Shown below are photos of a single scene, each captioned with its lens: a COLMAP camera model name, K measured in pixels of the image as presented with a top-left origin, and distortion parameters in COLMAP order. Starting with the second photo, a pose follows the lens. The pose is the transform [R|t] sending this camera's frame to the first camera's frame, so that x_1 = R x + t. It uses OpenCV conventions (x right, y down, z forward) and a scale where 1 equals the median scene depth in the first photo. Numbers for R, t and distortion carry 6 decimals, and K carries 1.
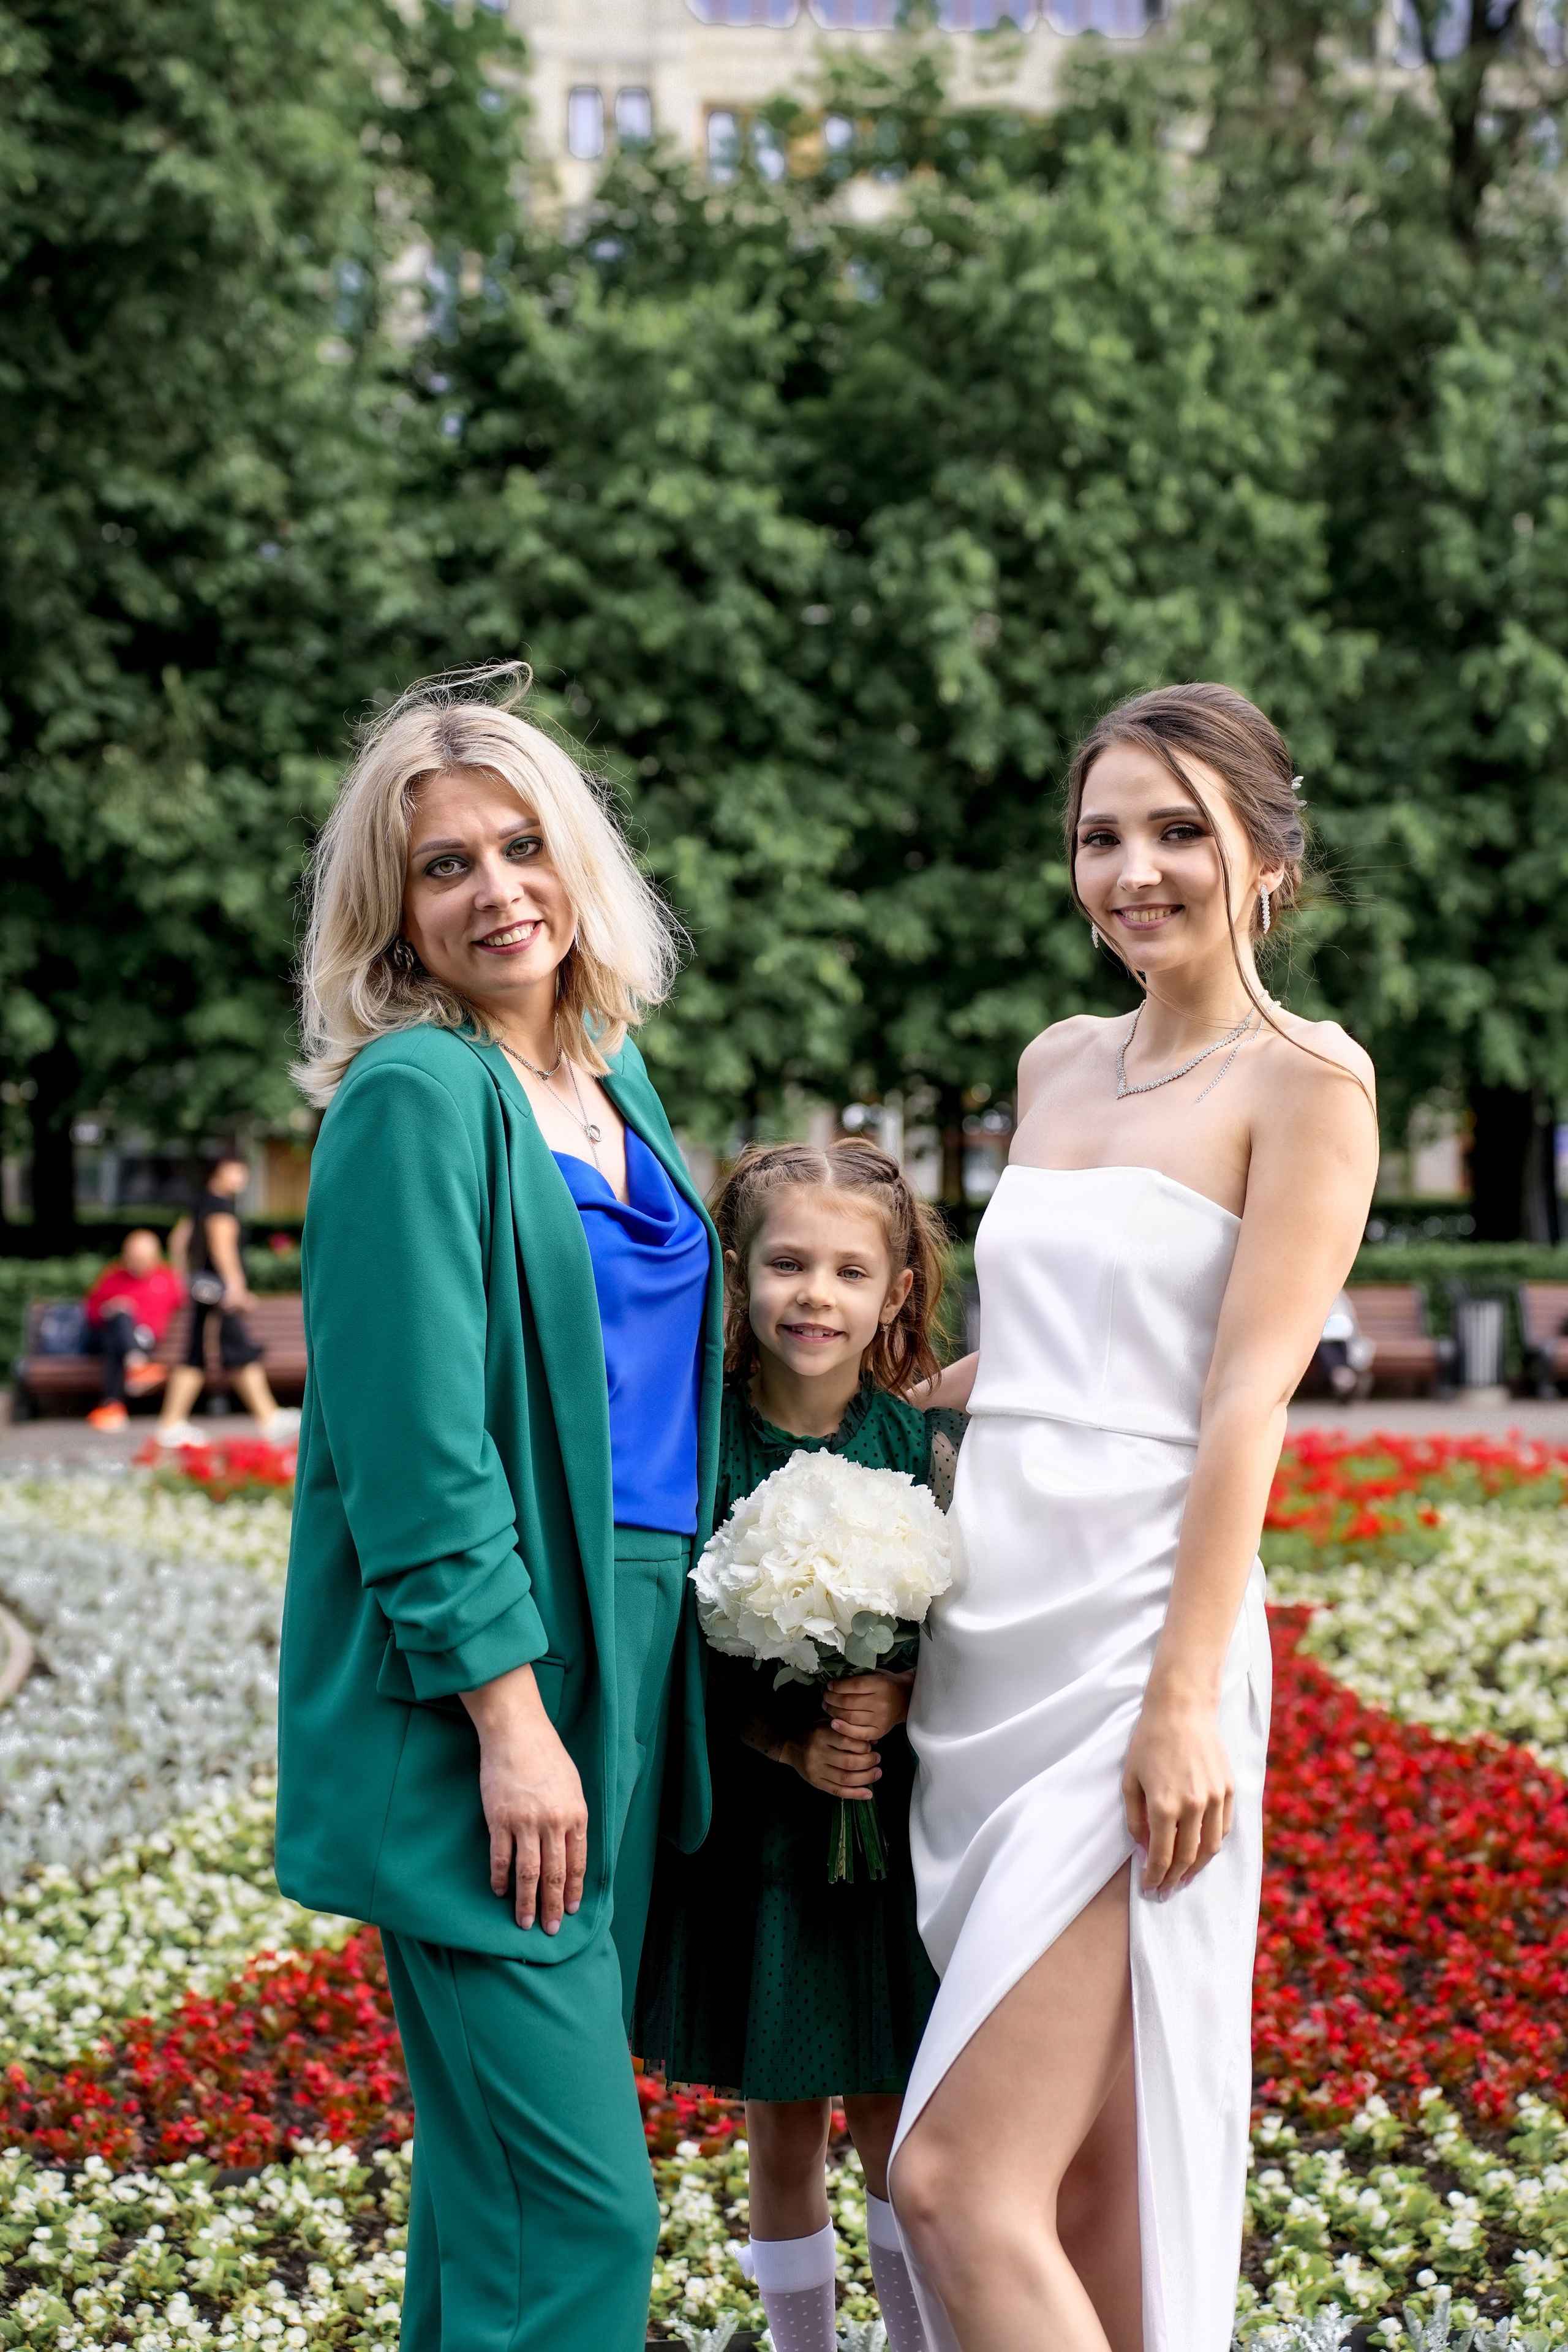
lens RADIAL K [[3821.9, 0, 815.6], [0, 3821.9, 1092.6], [0, 0, 1]] dist [0.370037, 0.000000]
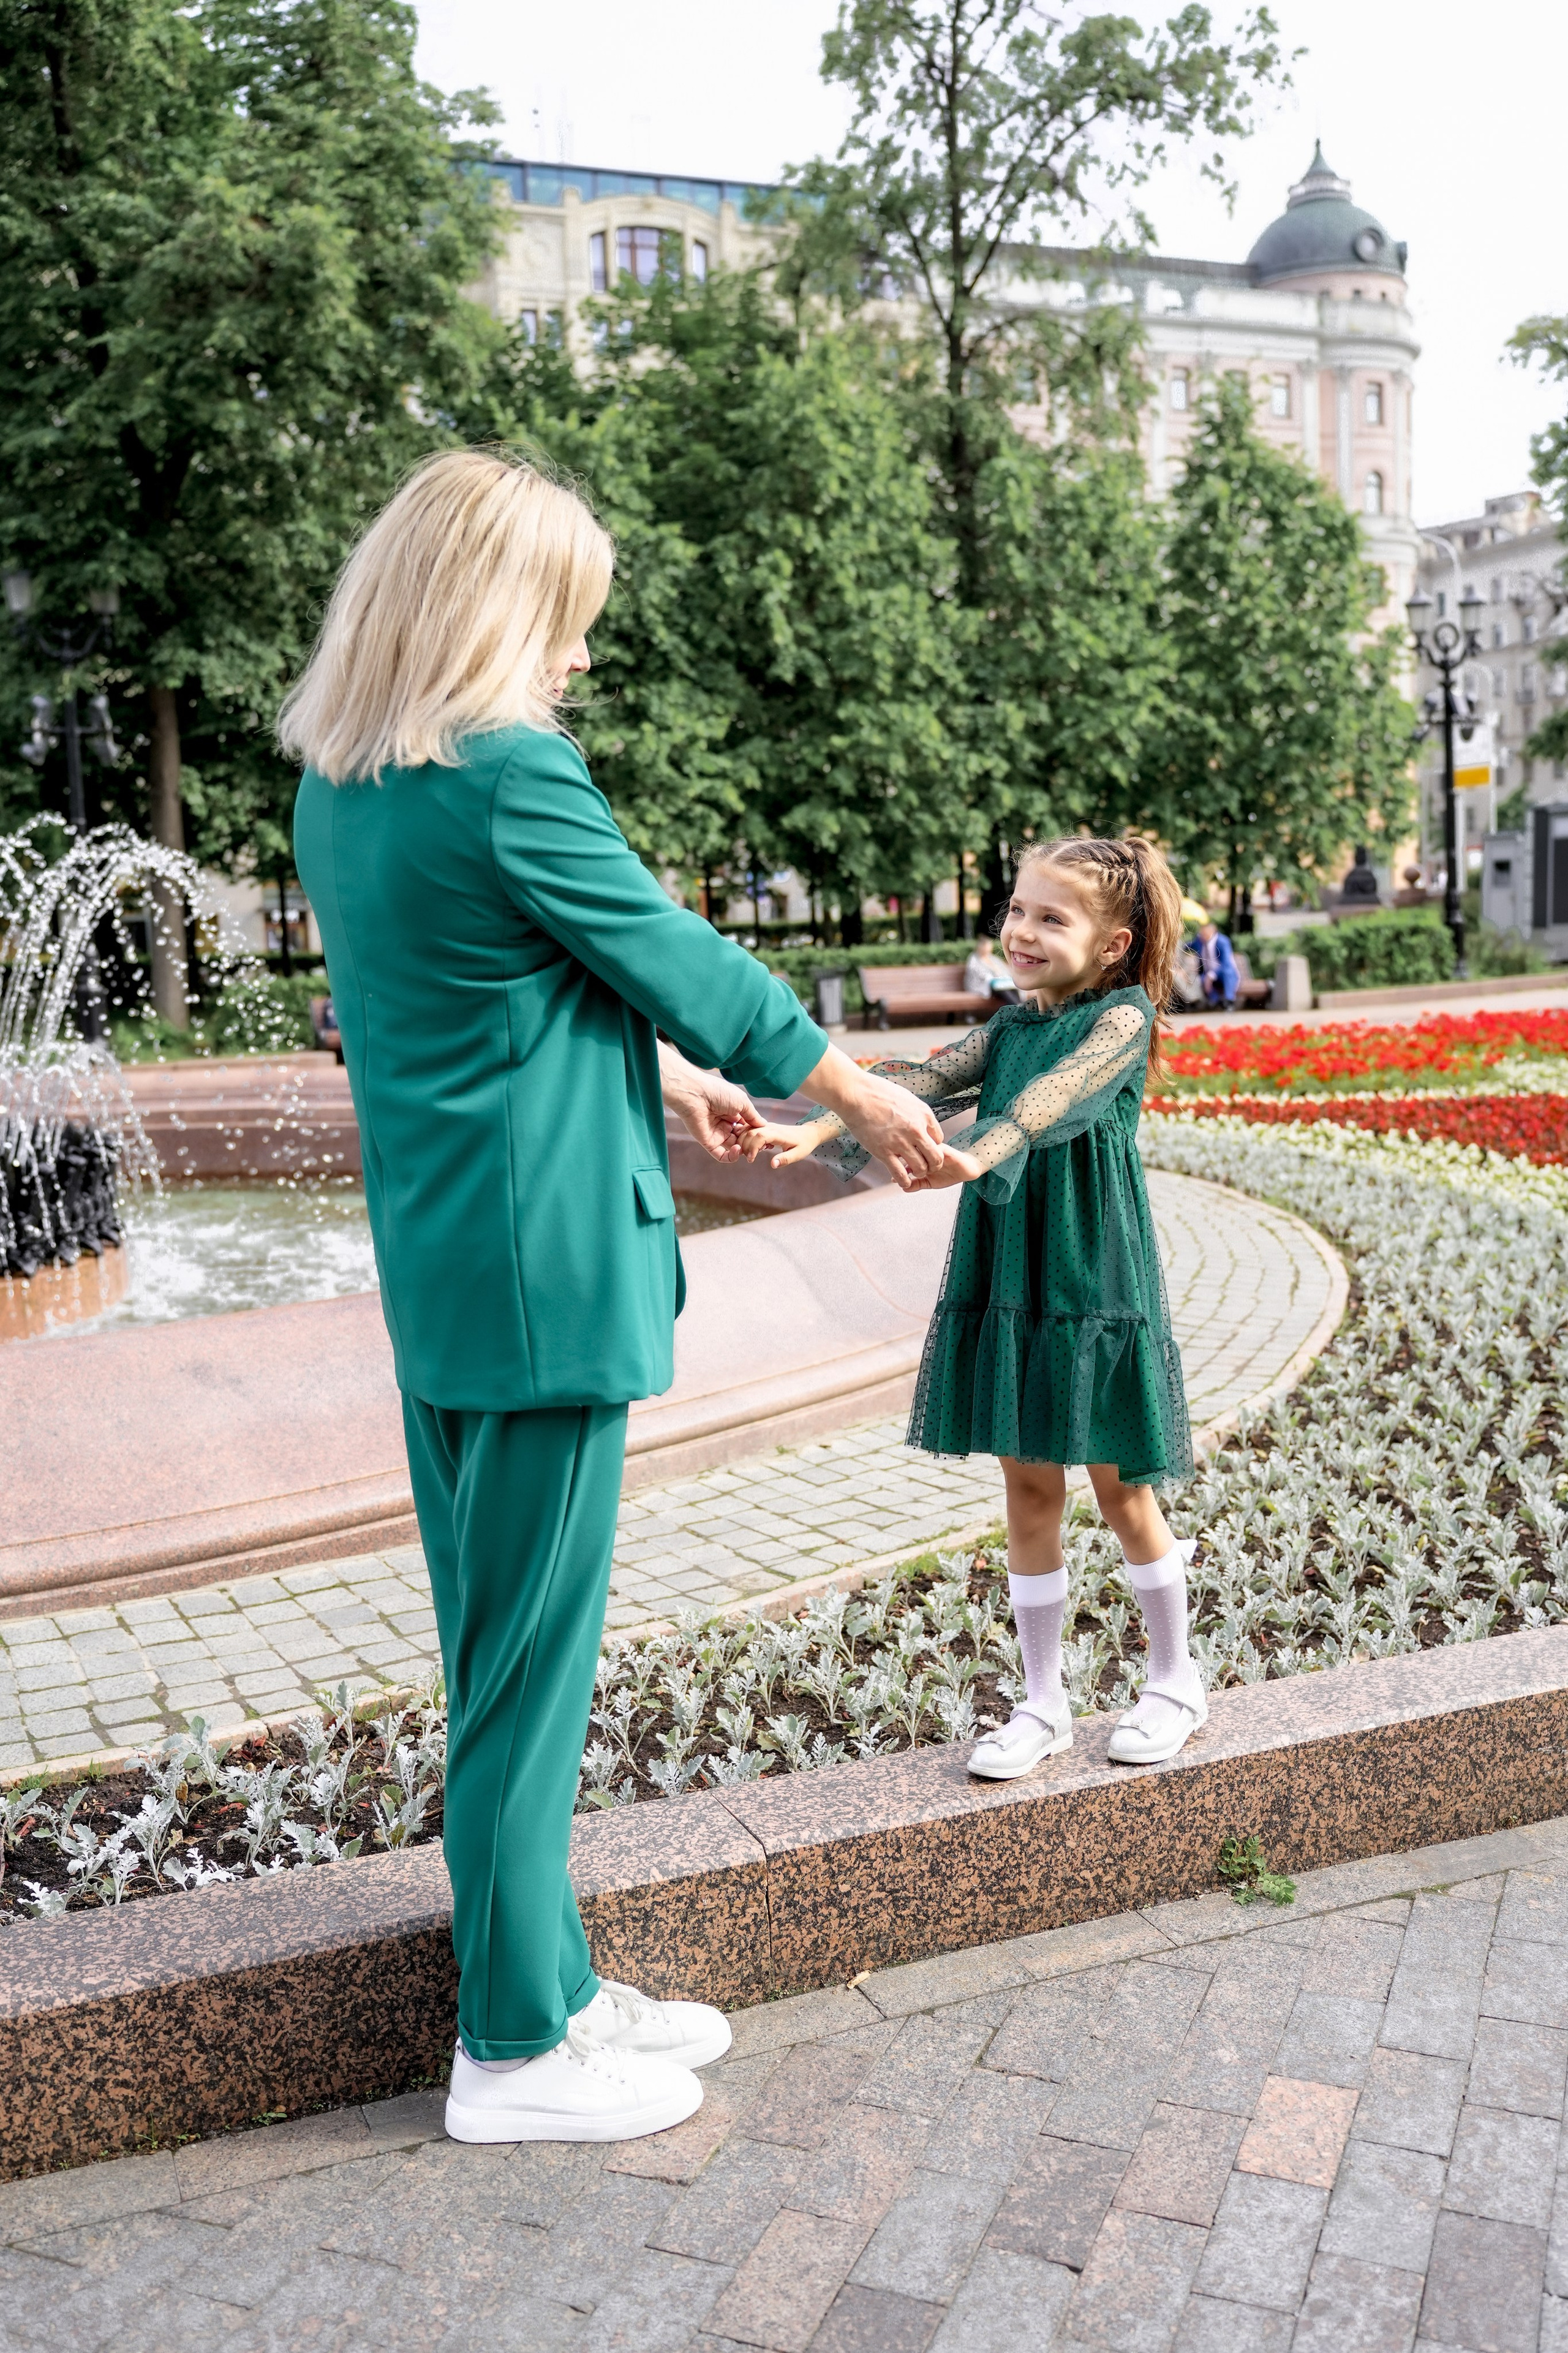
lens RADIAL K [[2111.2, 0, 850.1], [0, 2111.2, 1184.2], [0, 0, 1]] dist [-0.039131, 0.030713]
pose [[0.963988, -0.064262, 0.258065, -0.198655], [0.025645, 0.988307, 0.150305, 0.000580], [-0.264706, -0.138274, 0.954364, 0.011170]]
